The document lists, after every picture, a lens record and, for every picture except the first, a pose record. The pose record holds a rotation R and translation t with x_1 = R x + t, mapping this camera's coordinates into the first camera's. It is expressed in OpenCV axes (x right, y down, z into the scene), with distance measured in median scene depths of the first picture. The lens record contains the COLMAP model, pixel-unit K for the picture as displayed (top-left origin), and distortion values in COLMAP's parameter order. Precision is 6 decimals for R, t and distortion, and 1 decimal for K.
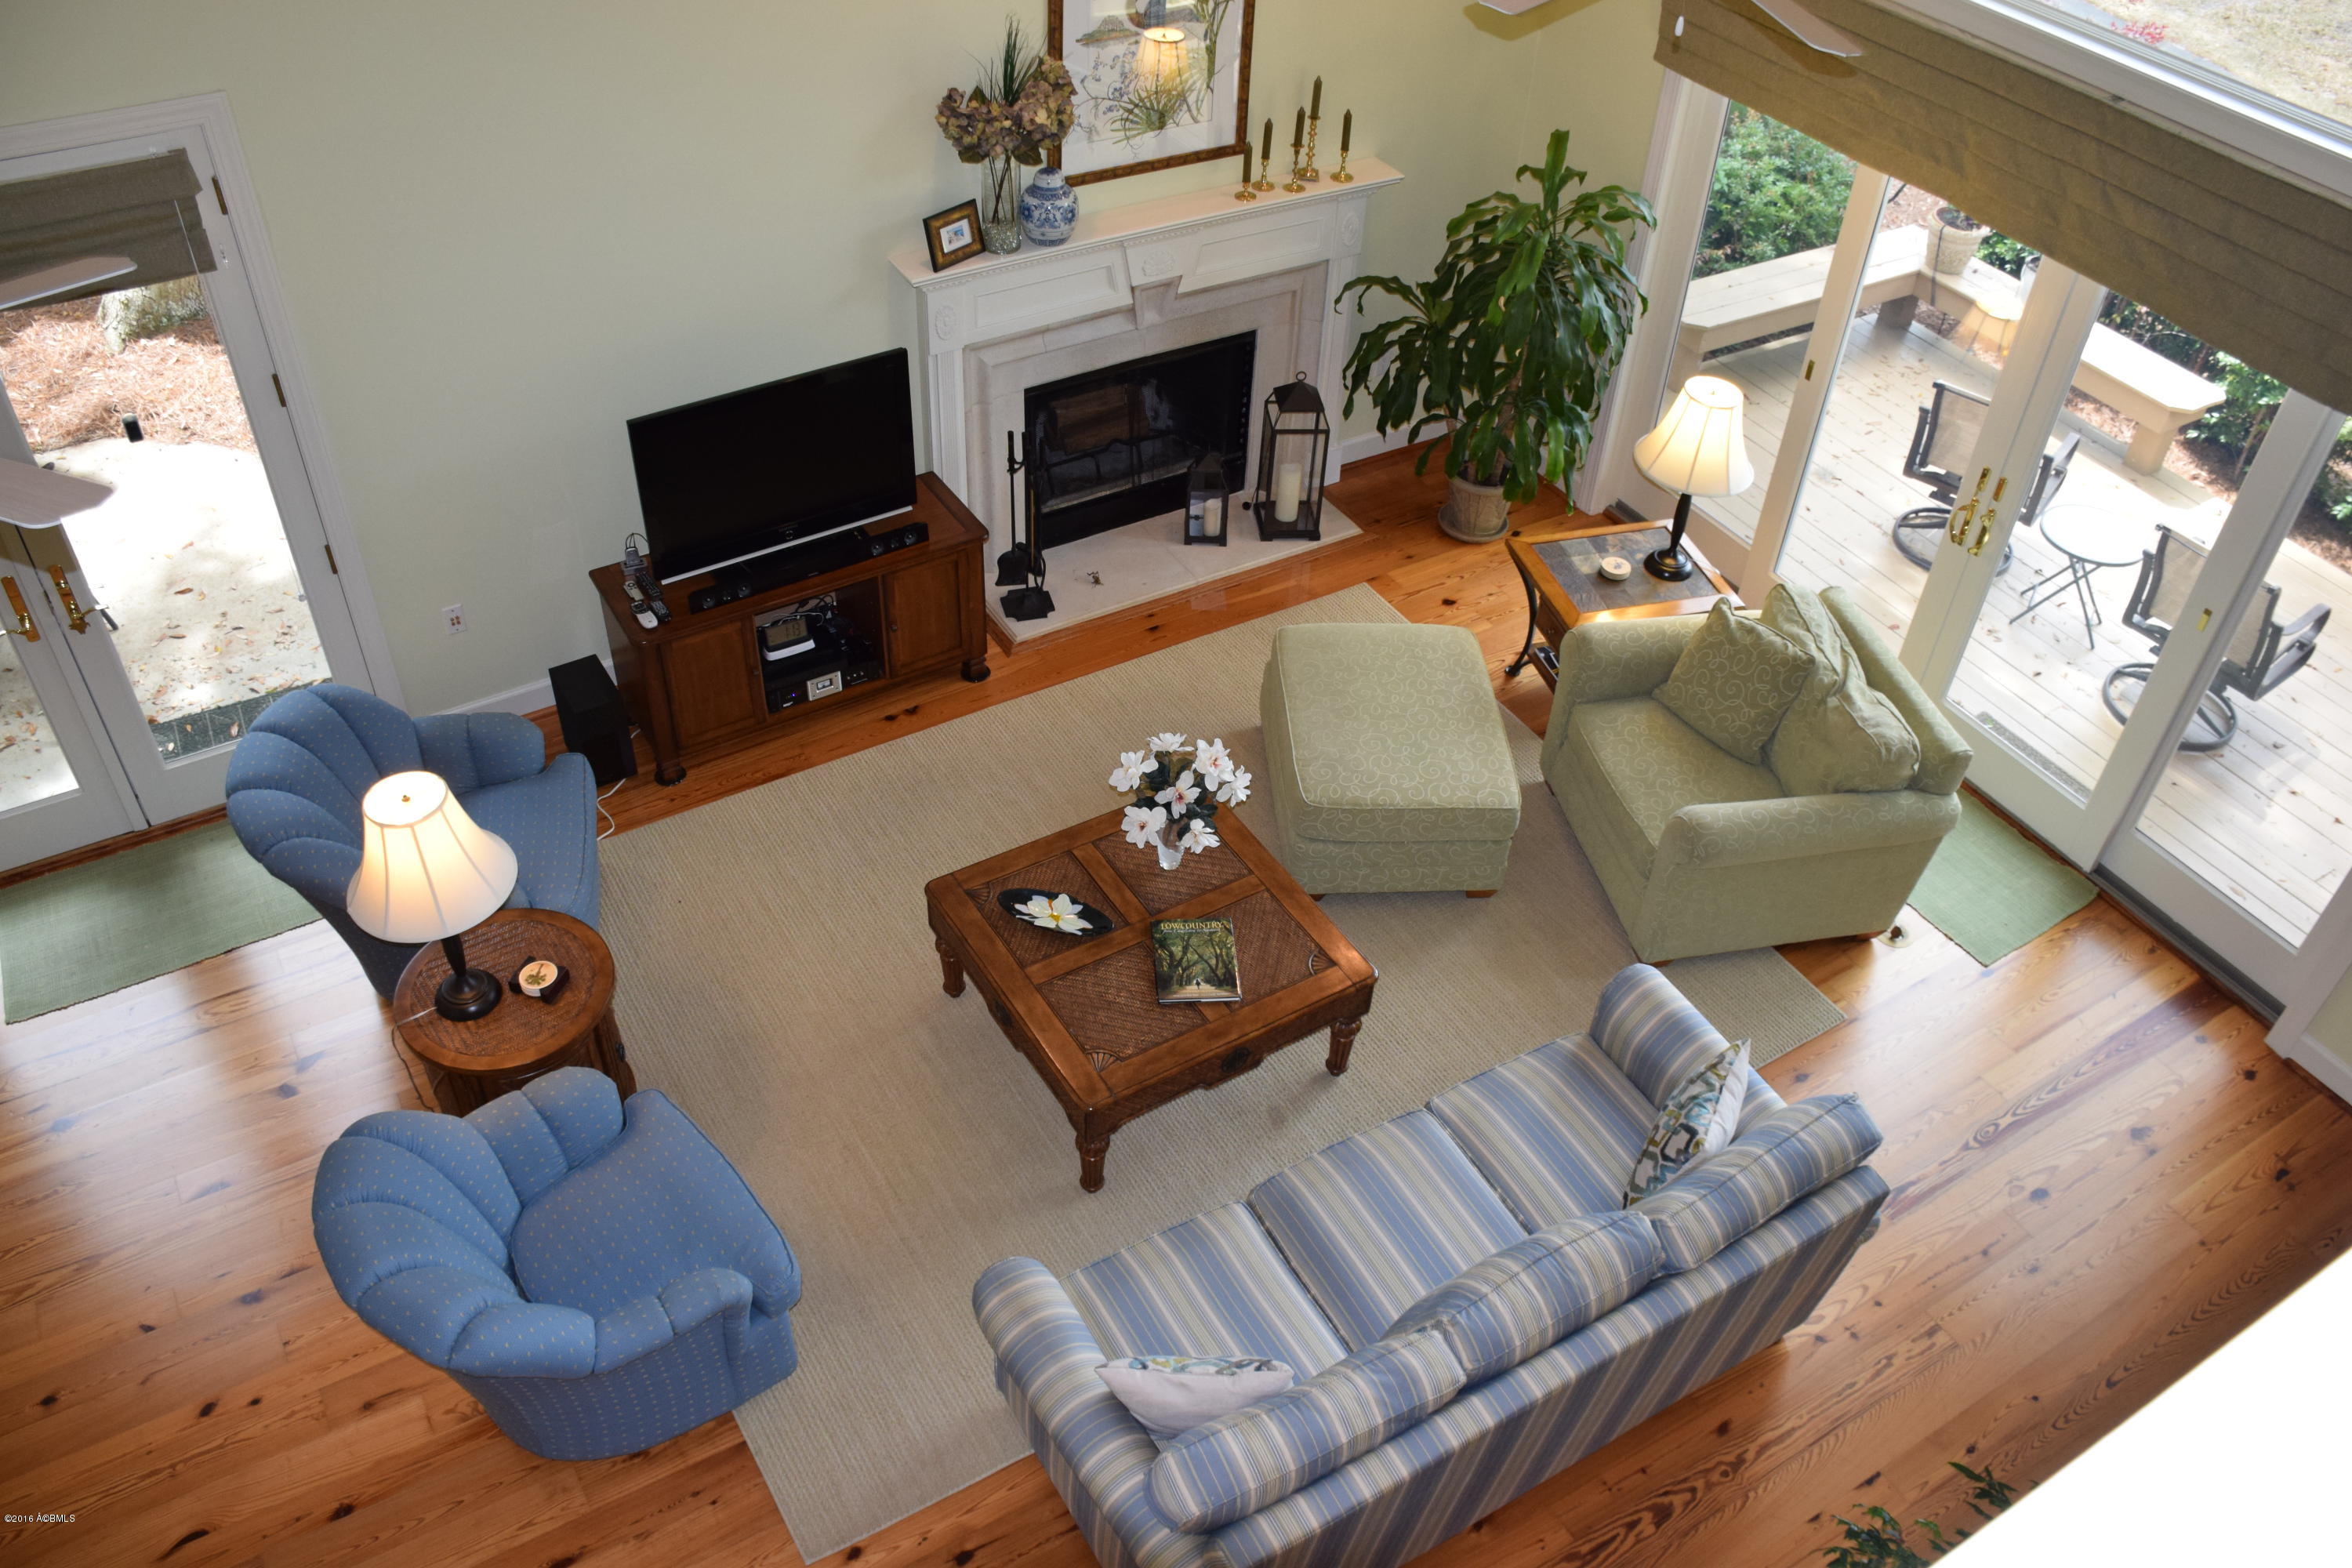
lens RADIAL K [[1846.8, 0, 1176.0], [0, 1846.8, 784.0], [0, 0, 1]] dist [-0.159853, 0.124808]
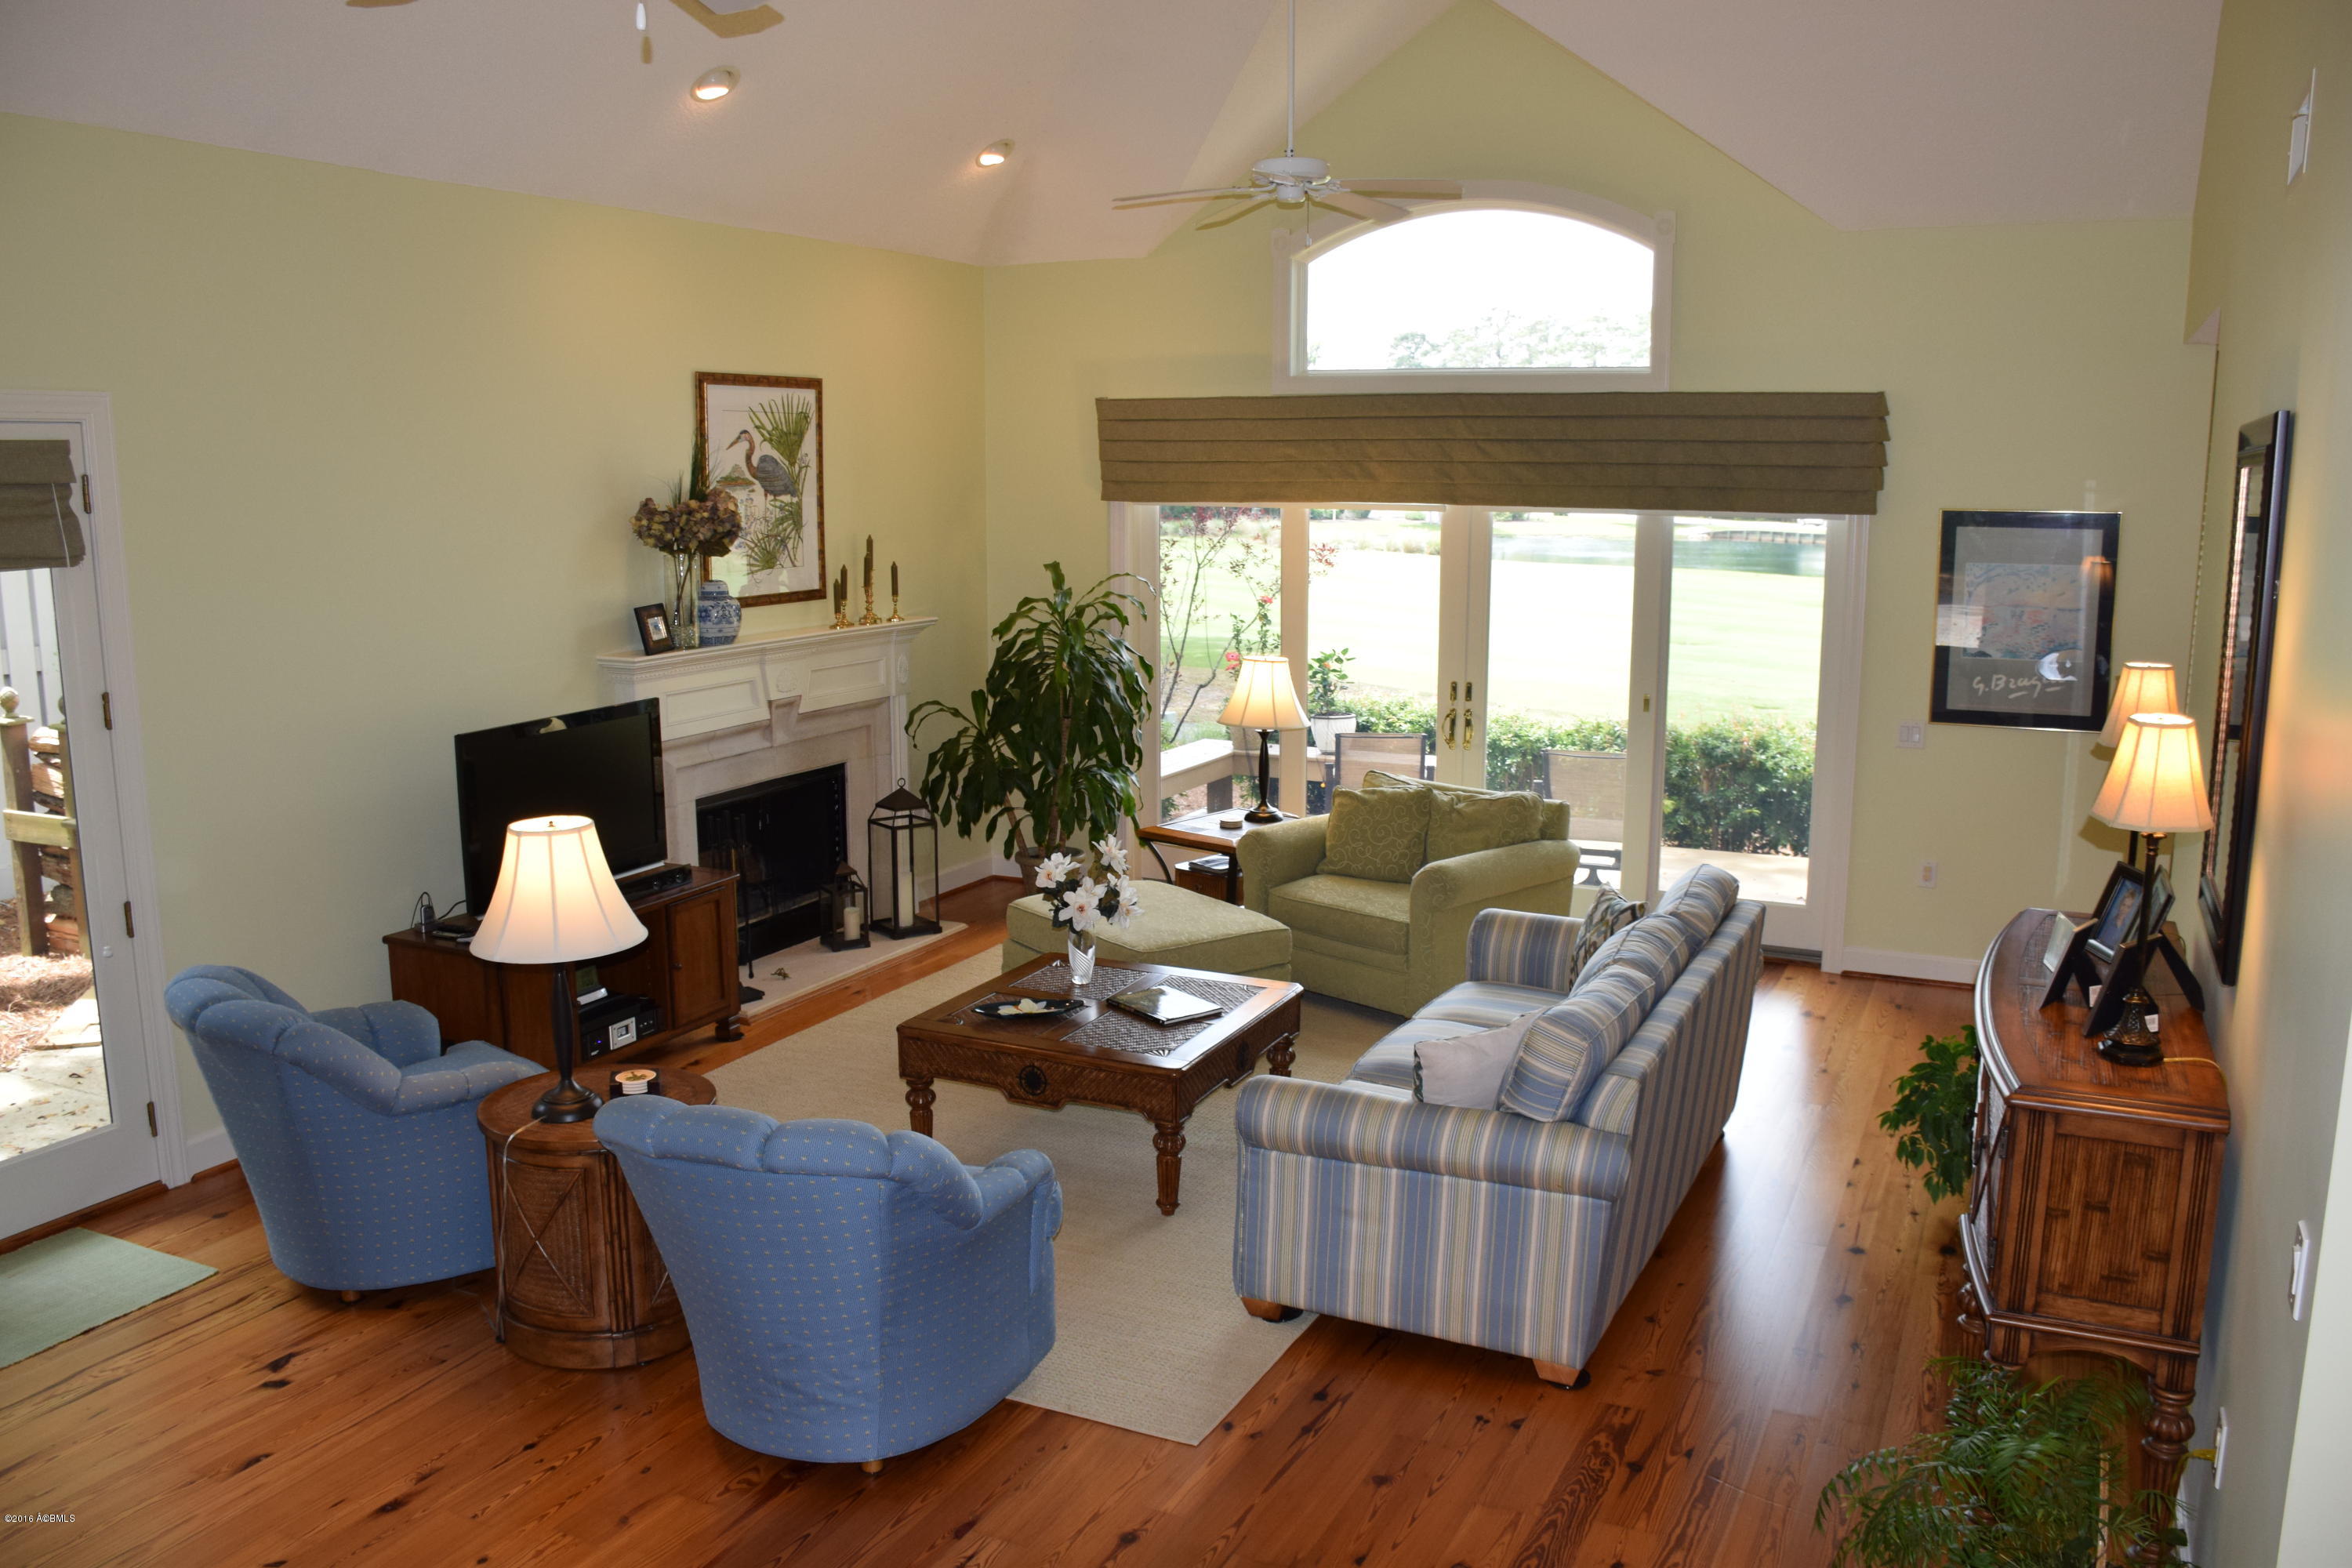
lens RADIAL K [[1846.8, 0, 1176.0], [0, 1846.8, 784.0], [0, 0, 1]] dist [-0.159853, 0.124808]
pose [[0.842049, -0.134533, 0.522355, -0.424722], [0.384042, 0.829538, -0.405436, 0.341393], [-0.378769, 0.542004, 0.750178, 0.069712]]
